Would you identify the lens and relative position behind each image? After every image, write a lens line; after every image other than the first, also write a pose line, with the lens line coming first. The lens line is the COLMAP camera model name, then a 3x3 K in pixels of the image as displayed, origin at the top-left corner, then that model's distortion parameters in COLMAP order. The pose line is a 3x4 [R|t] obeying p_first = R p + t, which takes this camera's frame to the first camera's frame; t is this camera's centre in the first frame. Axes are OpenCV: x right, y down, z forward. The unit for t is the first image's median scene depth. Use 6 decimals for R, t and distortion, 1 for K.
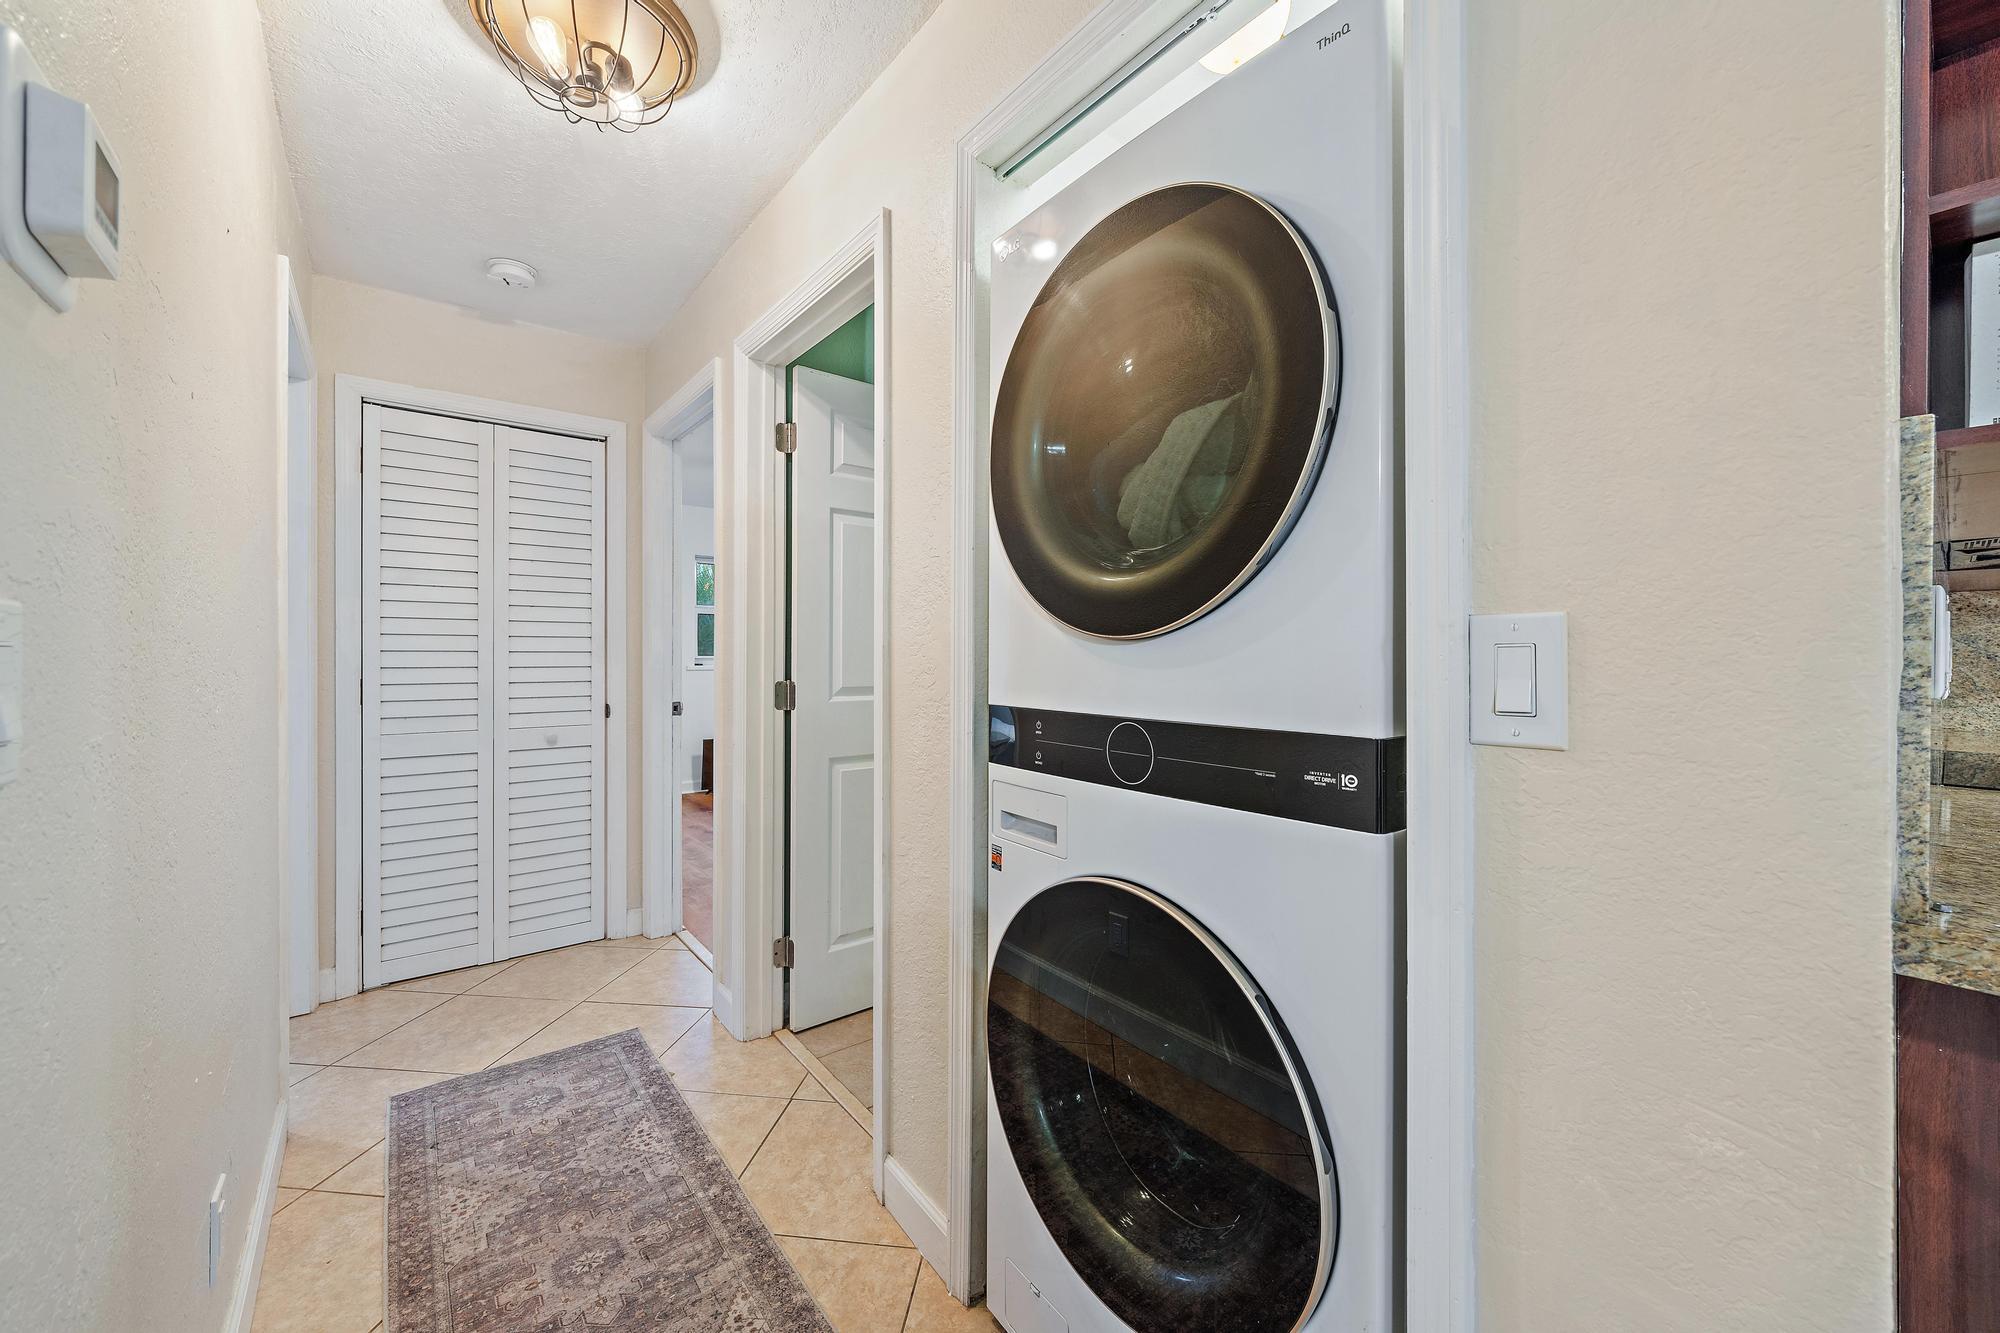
lens RADIAL K [[787.6, 0, 1016.3], [0, 787.6, 657.3], [0, 0, 1]] dist [0.001414, -0.000473]
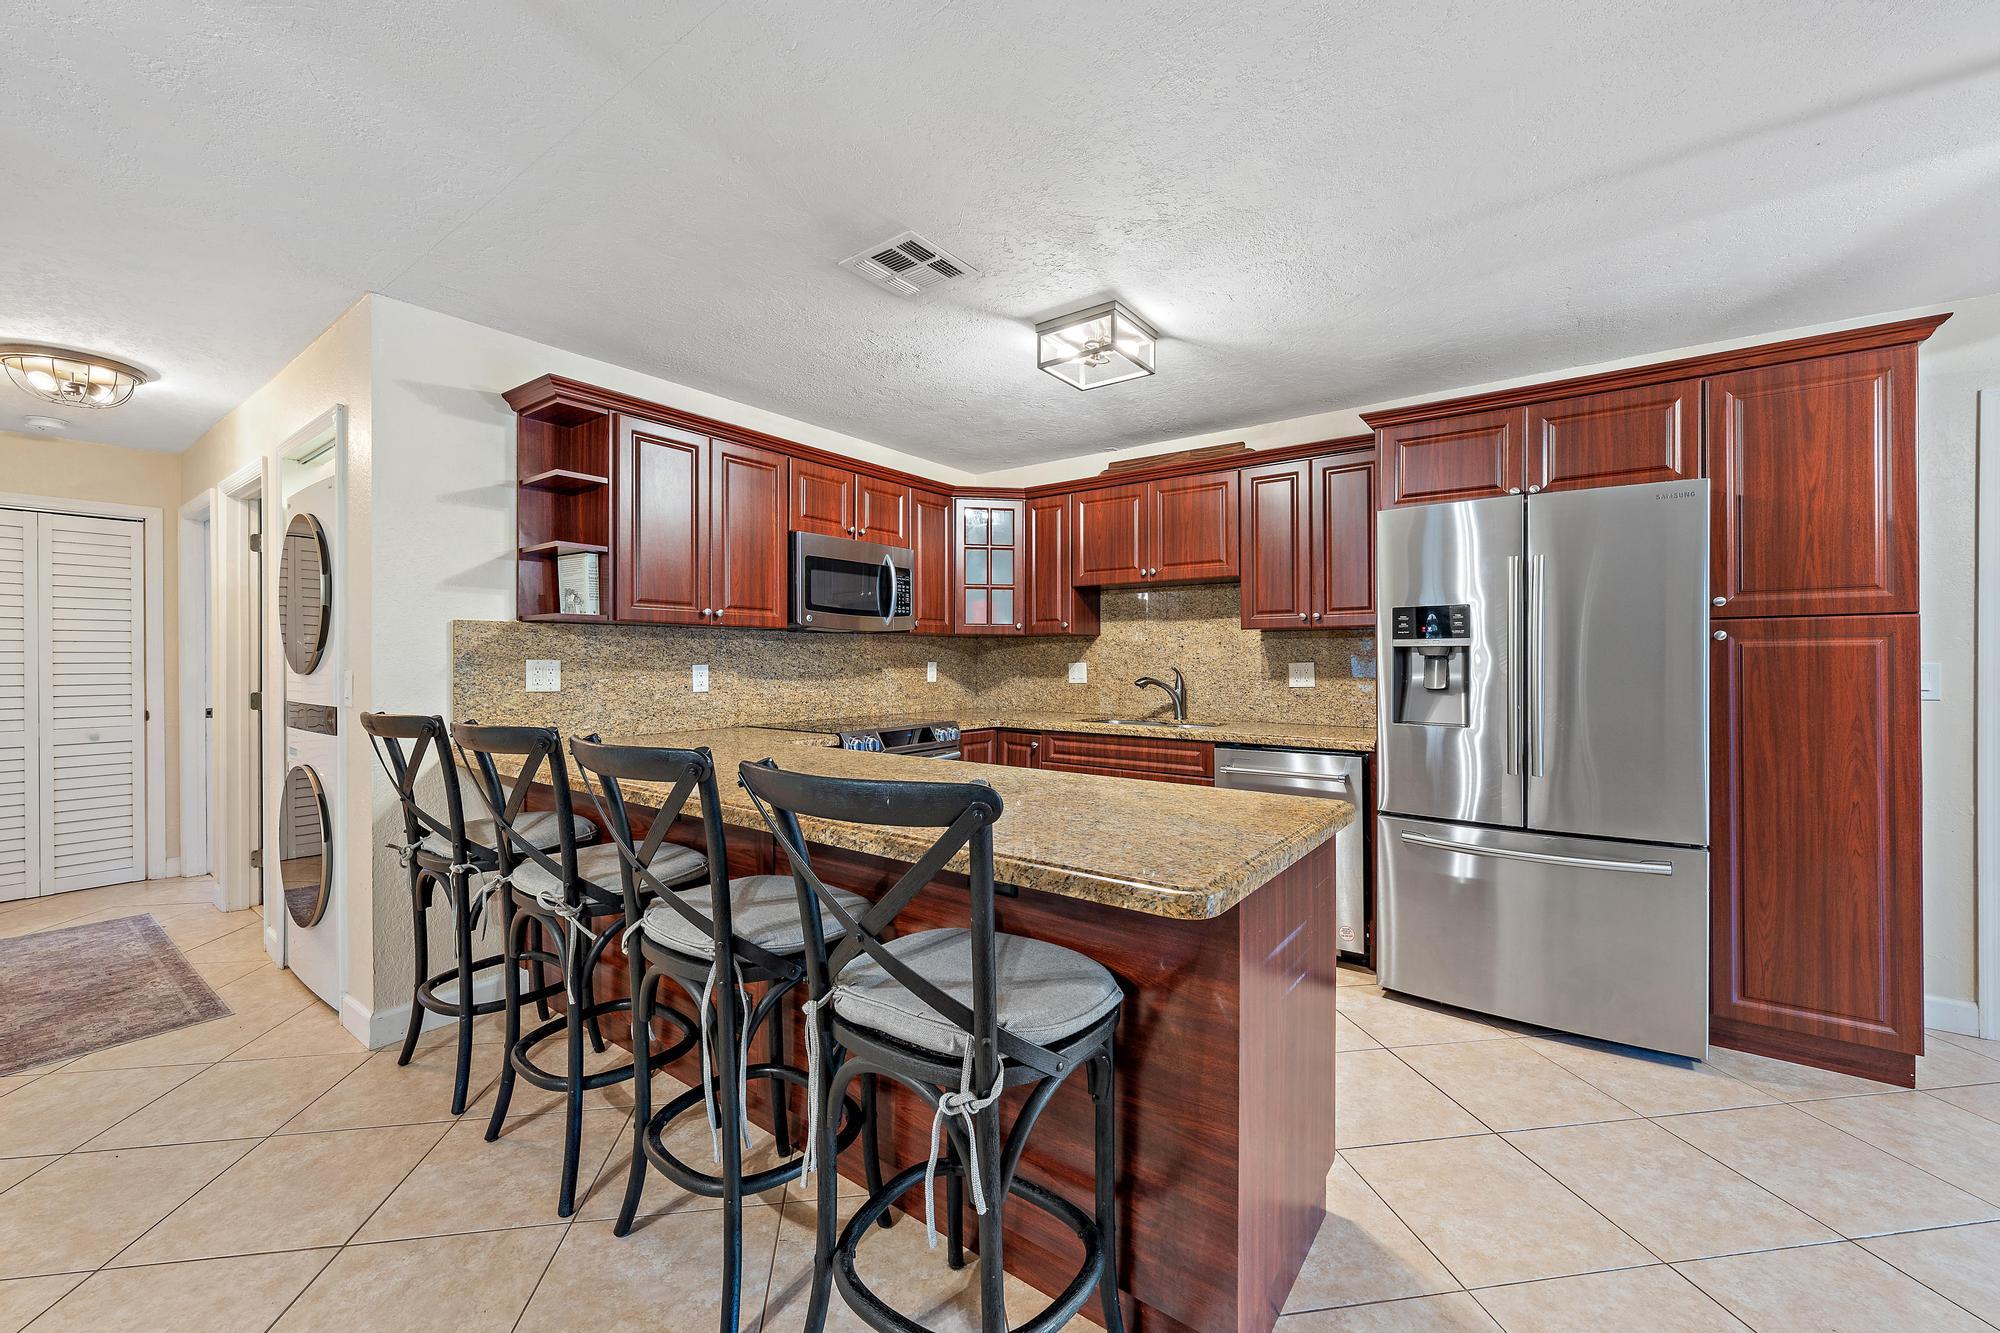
lens RADIAL K [[787.6, 0, 999.4], [0, 787.6, 660.8], [0, 0, 1]] dist [0.001414, -0.000473]
pose [[0.966456, -0.006078, 0.256759, 0.633203], [0.006470, 0.999979, -0.000684, -0.019717], [-0.256750, 0.002322, 0.966475, -0.800523]]
